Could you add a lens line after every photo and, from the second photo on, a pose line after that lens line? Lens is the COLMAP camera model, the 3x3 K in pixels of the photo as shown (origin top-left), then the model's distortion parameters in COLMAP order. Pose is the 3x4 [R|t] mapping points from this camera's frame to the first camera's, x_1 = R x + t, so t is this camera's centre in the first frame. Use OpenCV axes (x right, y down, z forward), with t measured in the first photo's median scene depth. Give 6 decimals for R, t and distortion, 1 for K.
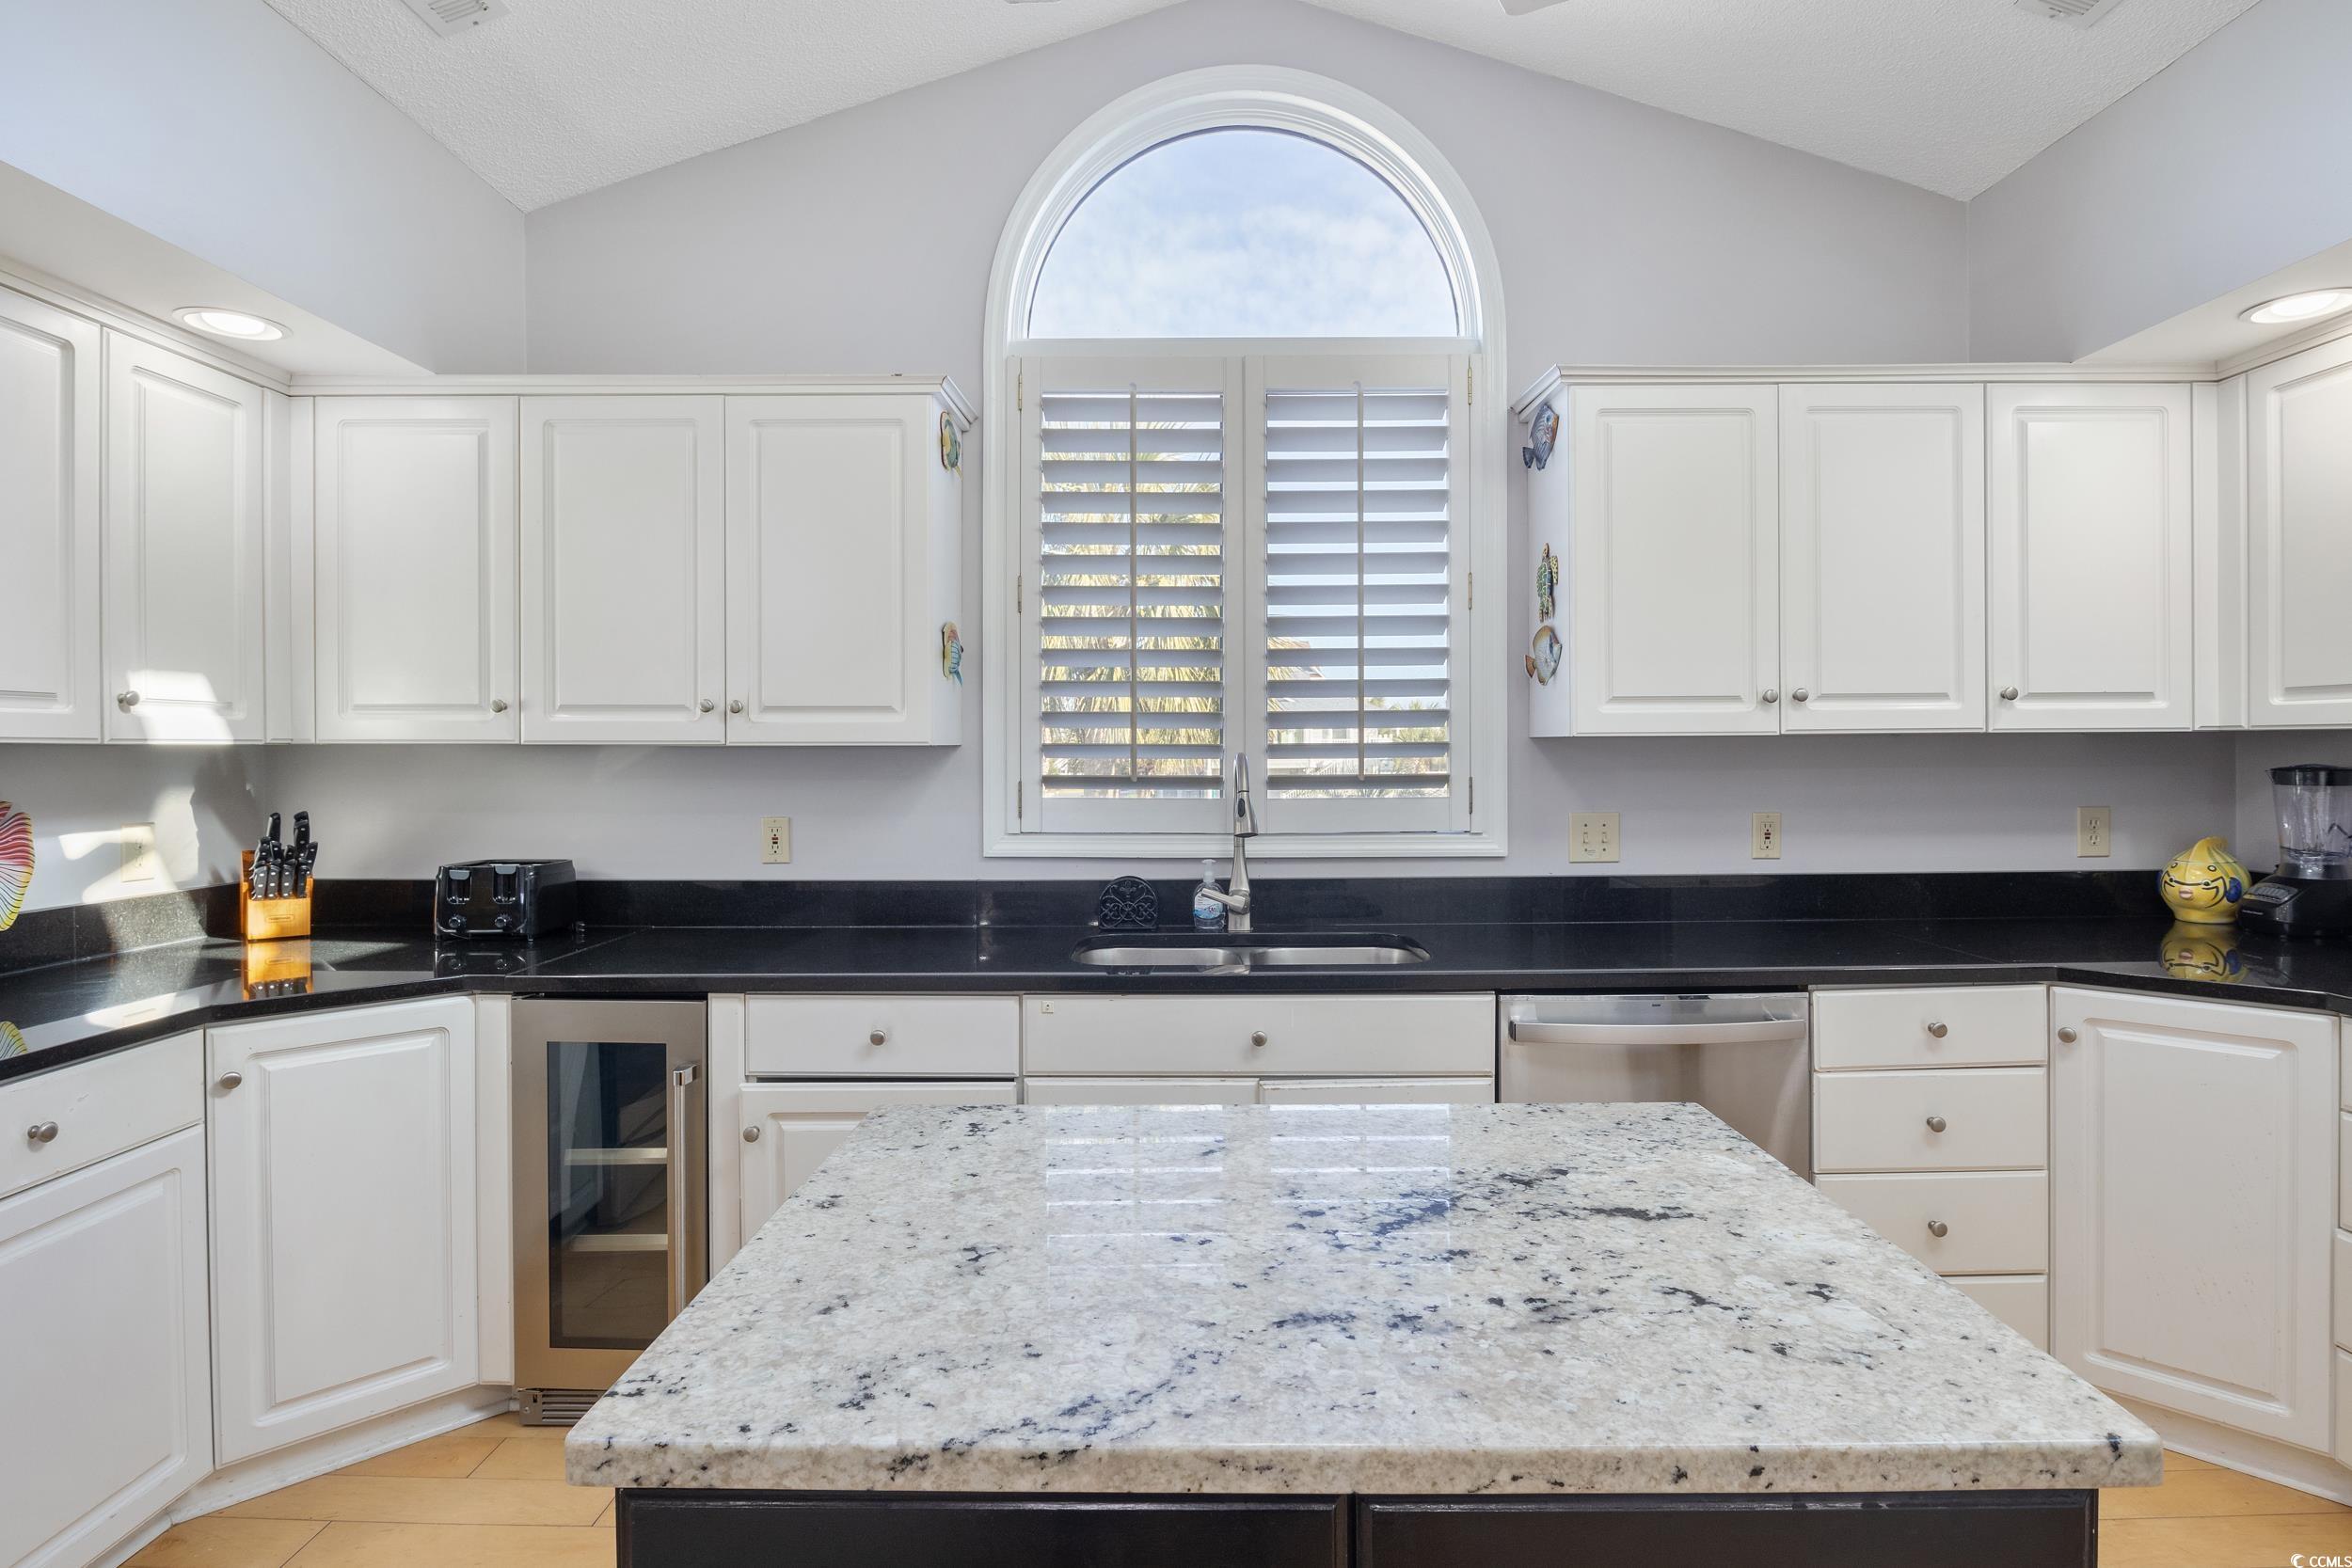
lens RADIAL K [[1104.3, 0, 1164.0], [0, 1104.3, 738.4], [0, 0, 1]] dist [-0.014391, 0.000914]
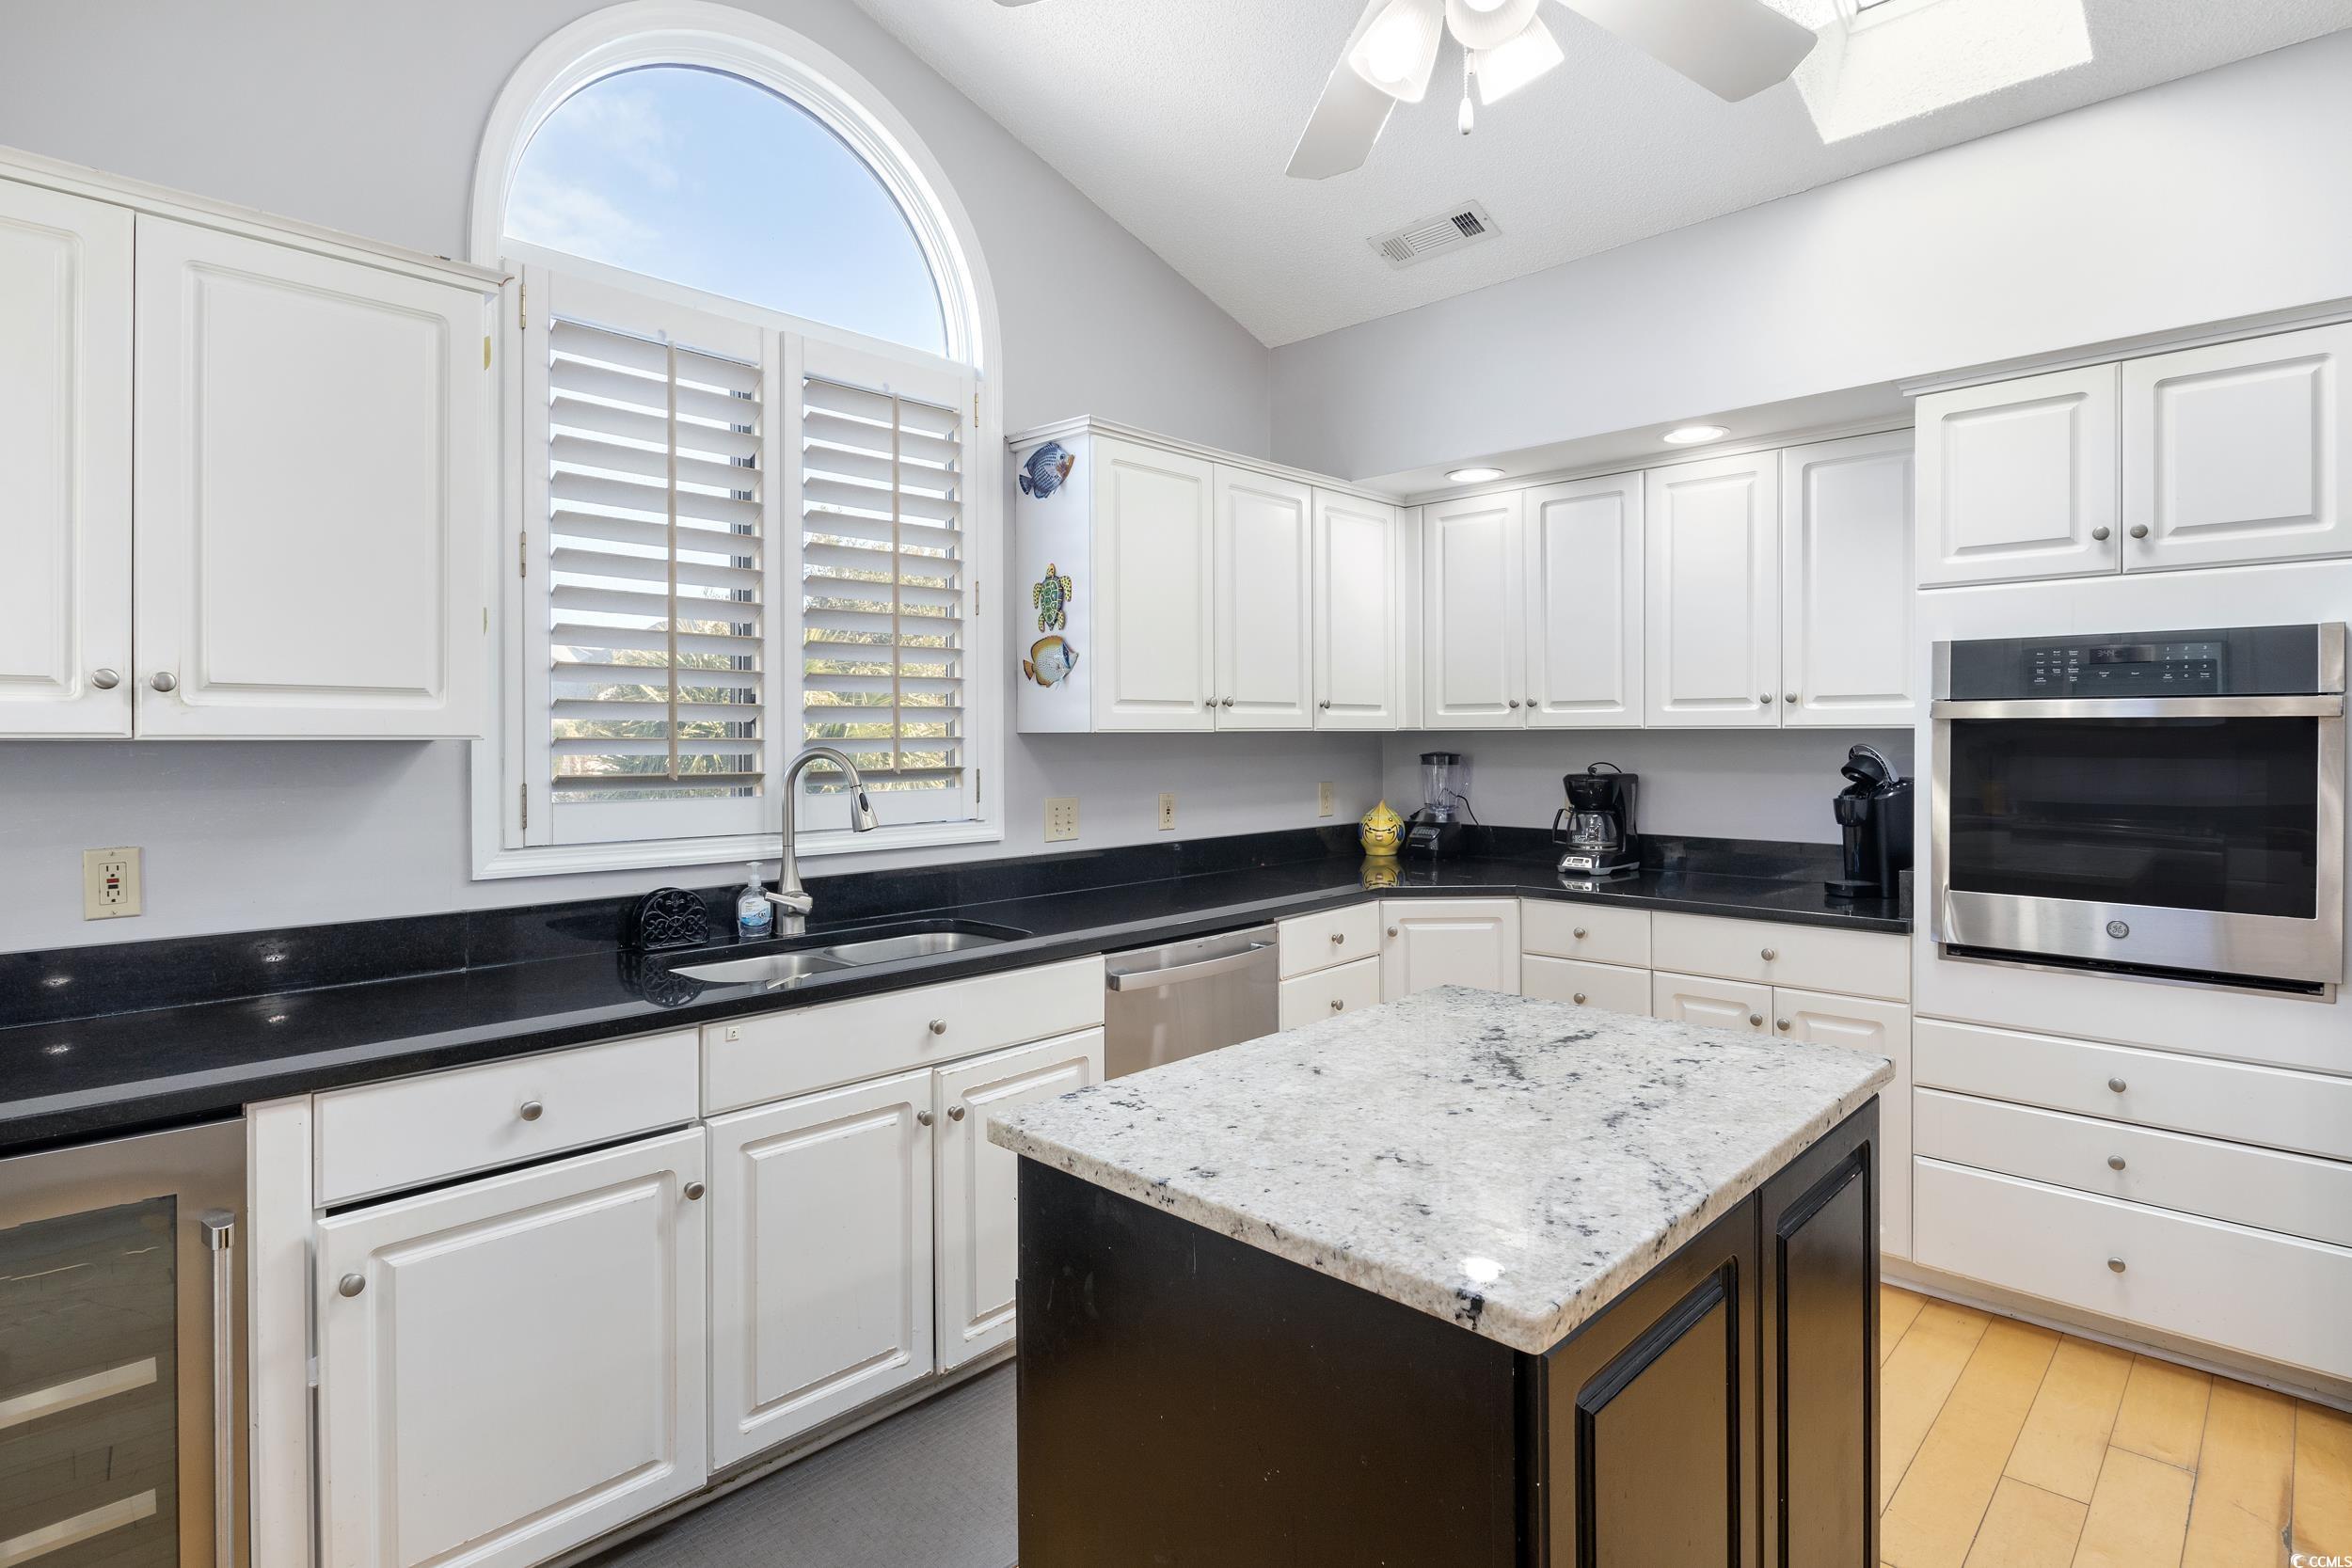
lens RADIAL K [[1104.3, 0, 1176.0], [0, 1104.3, 719.9], [0, 0, 1]] dist [-0.014391, 0.000914]
pose [[0.719013, 0.012987, 0.694876, -0.379557], [-0.005654, 0.999902, -0.012838, -0.000276], [-0.694974, 0.005302, 0.719015, 0.090392]]
